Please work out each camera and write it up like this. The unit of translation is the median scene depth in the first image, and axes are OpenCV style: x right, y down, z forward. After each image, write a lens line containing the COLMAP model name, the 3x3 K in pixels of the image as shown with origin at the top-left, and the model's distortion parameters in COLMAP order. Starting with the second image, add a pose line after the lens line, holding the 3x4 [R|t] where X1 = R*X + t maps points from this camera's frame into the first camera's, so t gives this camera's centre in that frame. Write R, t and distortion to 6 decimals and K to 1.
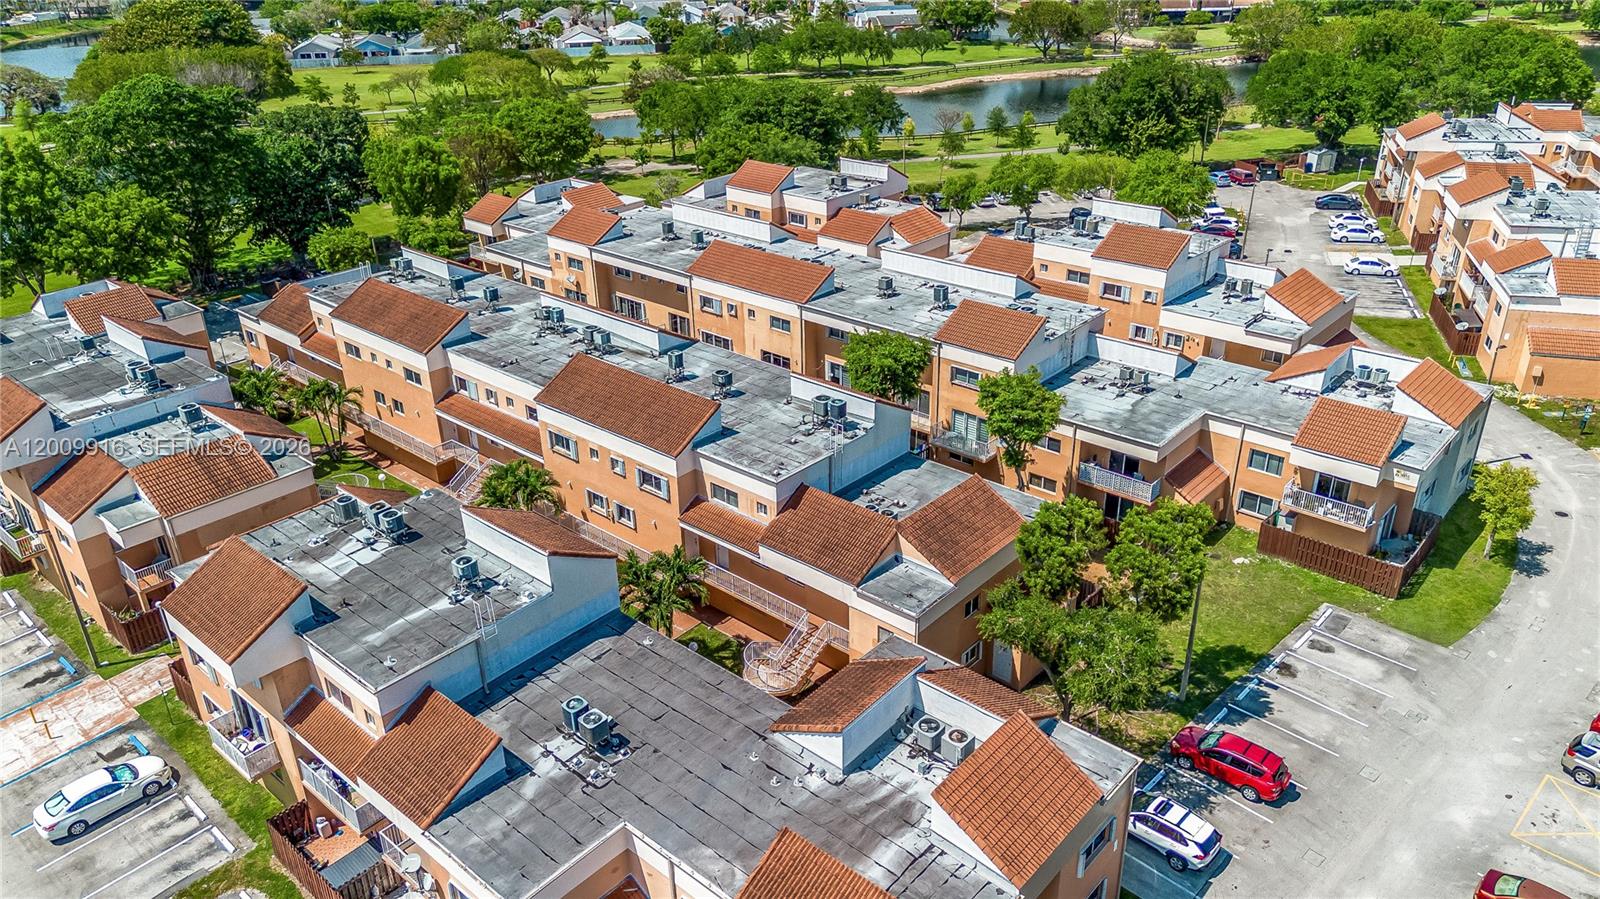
lens RADIAL K [[1129.5, 0, 792.6], [0, 1129.5, 454.2], [0, 0, 1]] dist [0.077952, -0.063529]
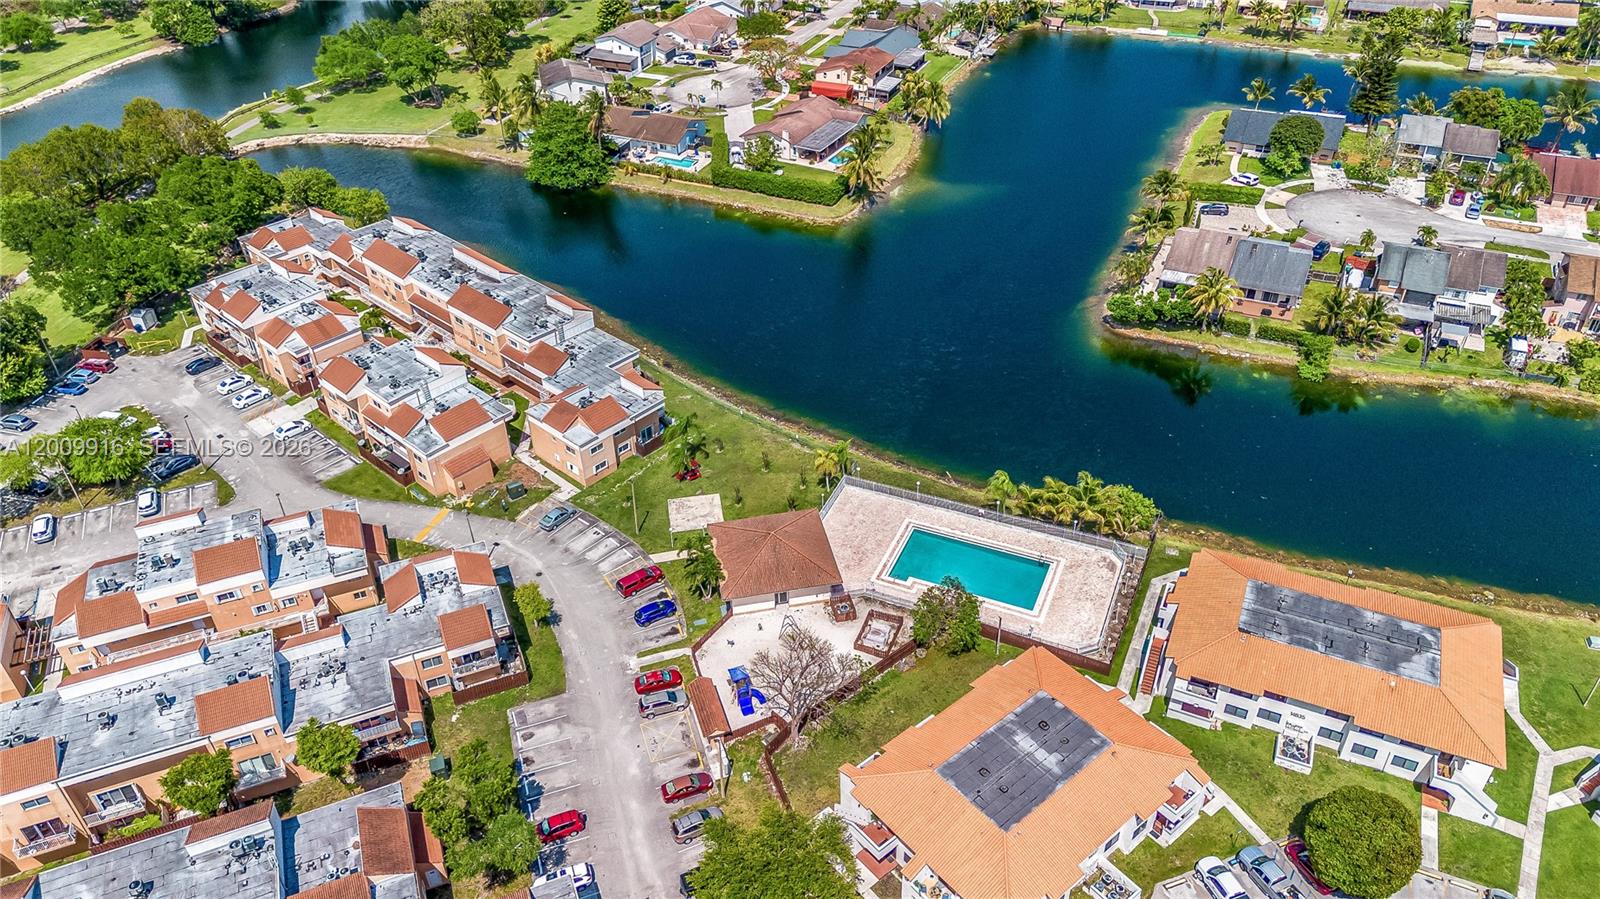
lens RADIAL K [[1129.5, 0, 796.2], [0, 1129.5, 459.6], [0, 0, 1]] dist [0.077952, -0.063529]
pose [[0.434202, -0.522351, 0.733906, -0.447806], [0.409112, 0.840192, 0.355955, -0.638721], [-0.802556, 0.145694, 0.578513, -0.475192]]
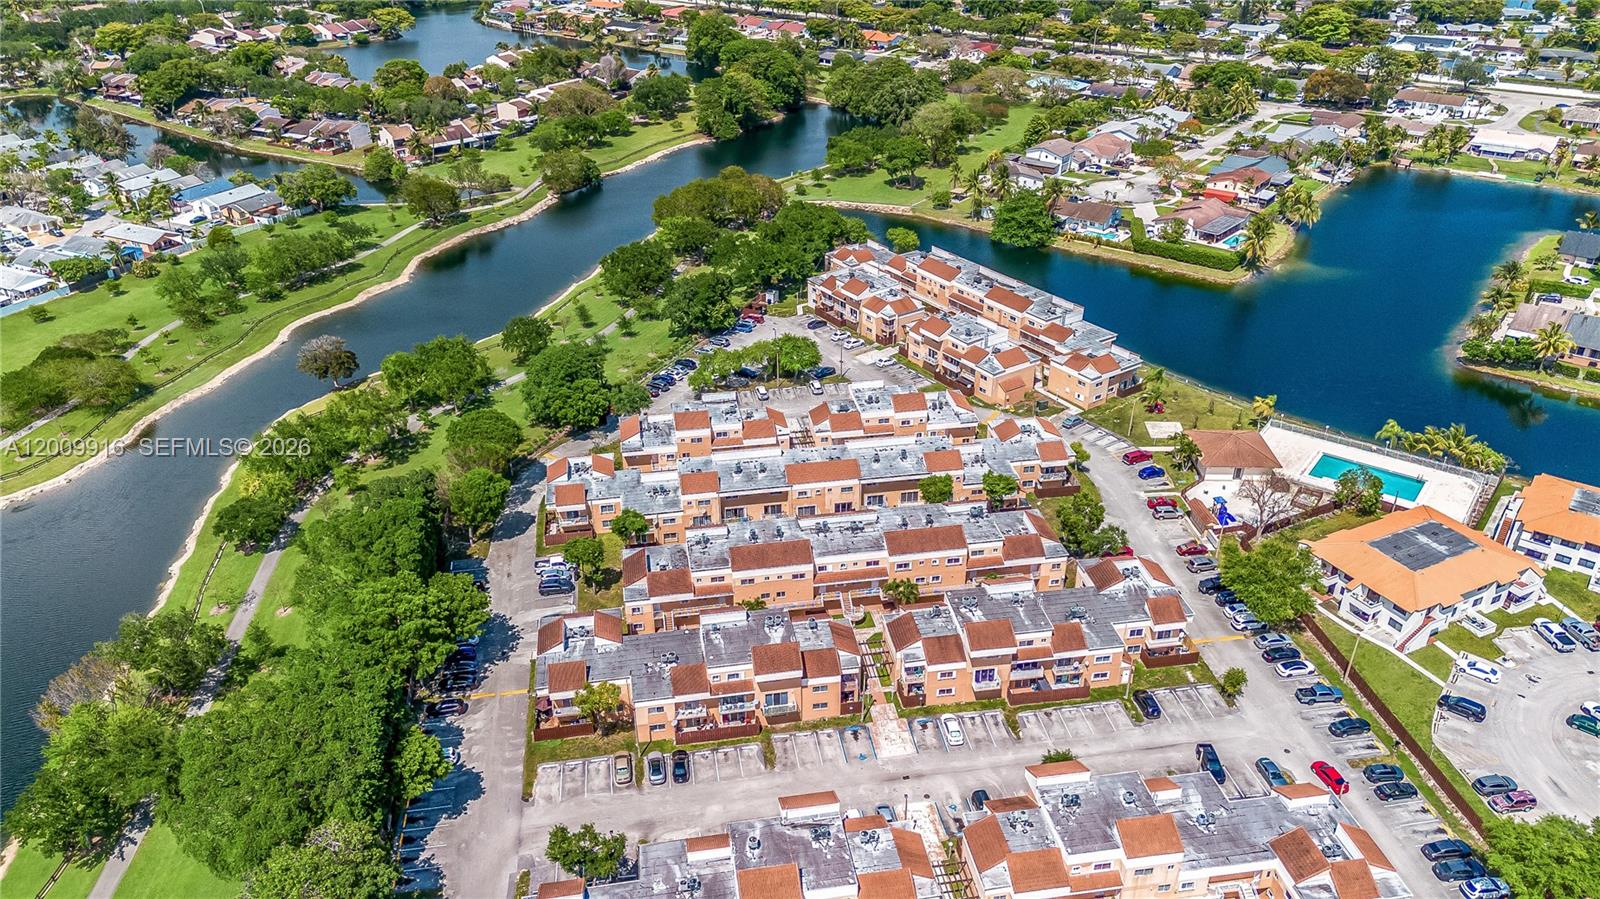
lens RADIAL K [[1129.5, 0, 789.9], [0, 1129.5, 448.8], [0, 0, 1]] dist [0.077952, -0.063529]
pose [[0.633892, -0.362980, 0.682955, -1.952083], [0.340513, 0.923821, 0.174946, -0.765098], [-0.694429, 0.121658, 0.709202, -0.643153]]
